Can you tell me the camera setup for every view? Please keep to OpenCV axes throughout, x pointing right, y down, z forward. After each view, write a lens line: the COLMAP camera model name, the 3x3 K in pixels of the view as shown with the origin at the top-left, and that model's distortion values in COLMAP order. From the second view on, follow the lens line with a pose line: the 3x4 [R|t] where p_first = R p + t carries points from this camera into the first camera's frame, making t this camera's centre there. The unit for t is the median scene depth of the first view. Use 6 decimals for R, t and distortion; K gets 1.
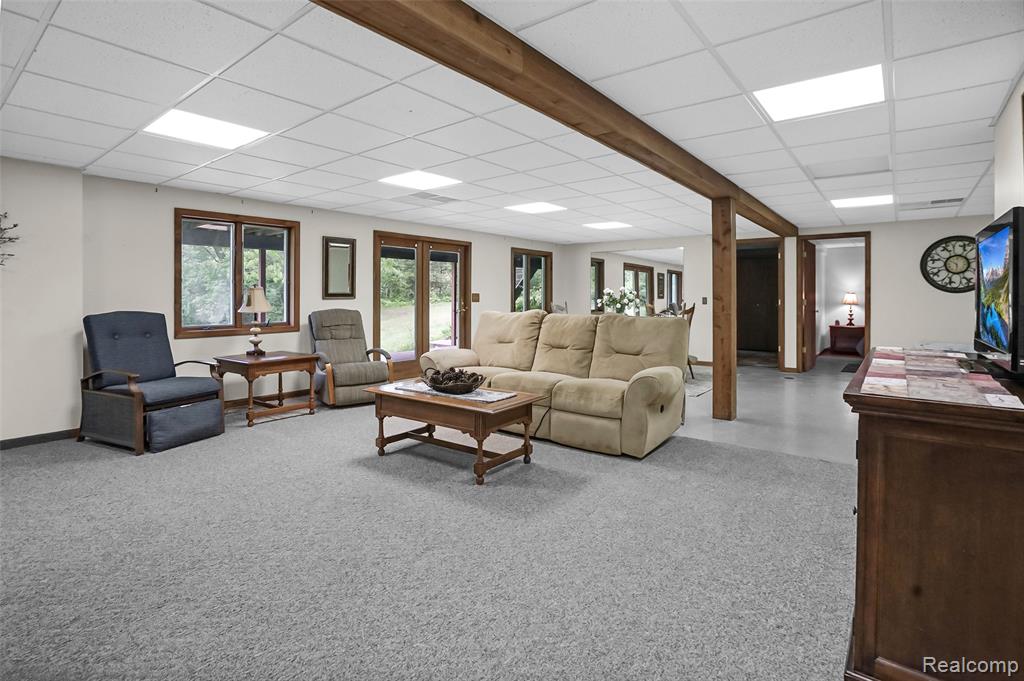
lens RADIAL K [[507.5, 0, 511.7], [0, 507.5, 294.8], [0, 0, 1]] dist [-0.001554, -0.000220]
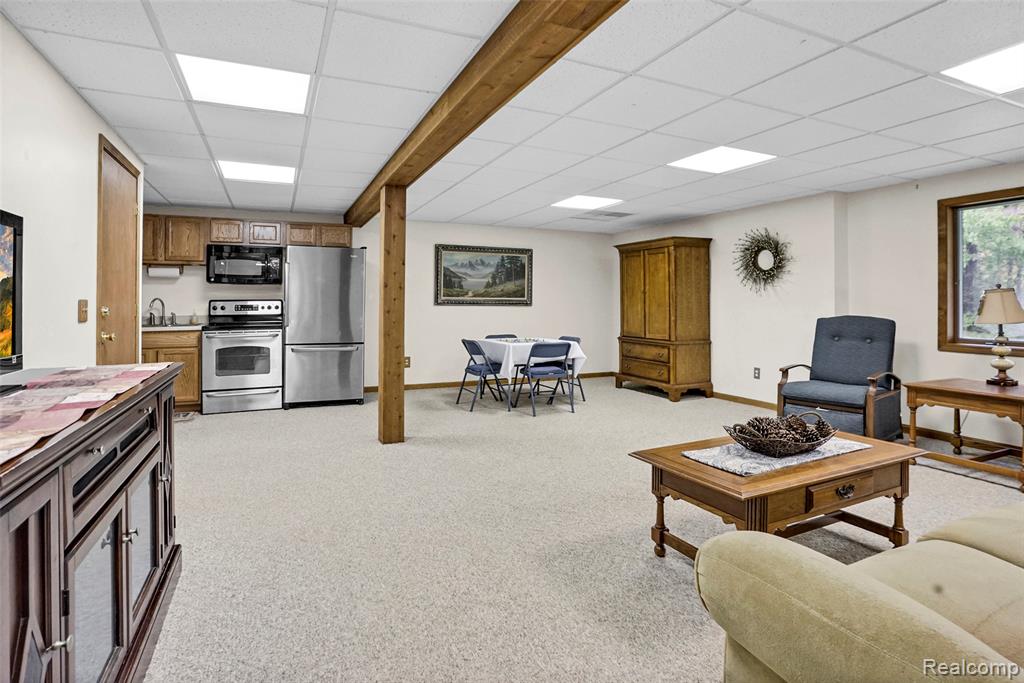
lens RADIAL K [[507.5, 0, 511.7], [0, 507.5, 295.8], [0, 0, 1]] dist [-0.001554, -0.000220]
pose [[-0.426391, 0.004676, -0.904527, 0.530948], [0.003171, 0.999988, 0.003675, -0.013657], [0.904533, -0.001301, -0.426401, 0.836445]]
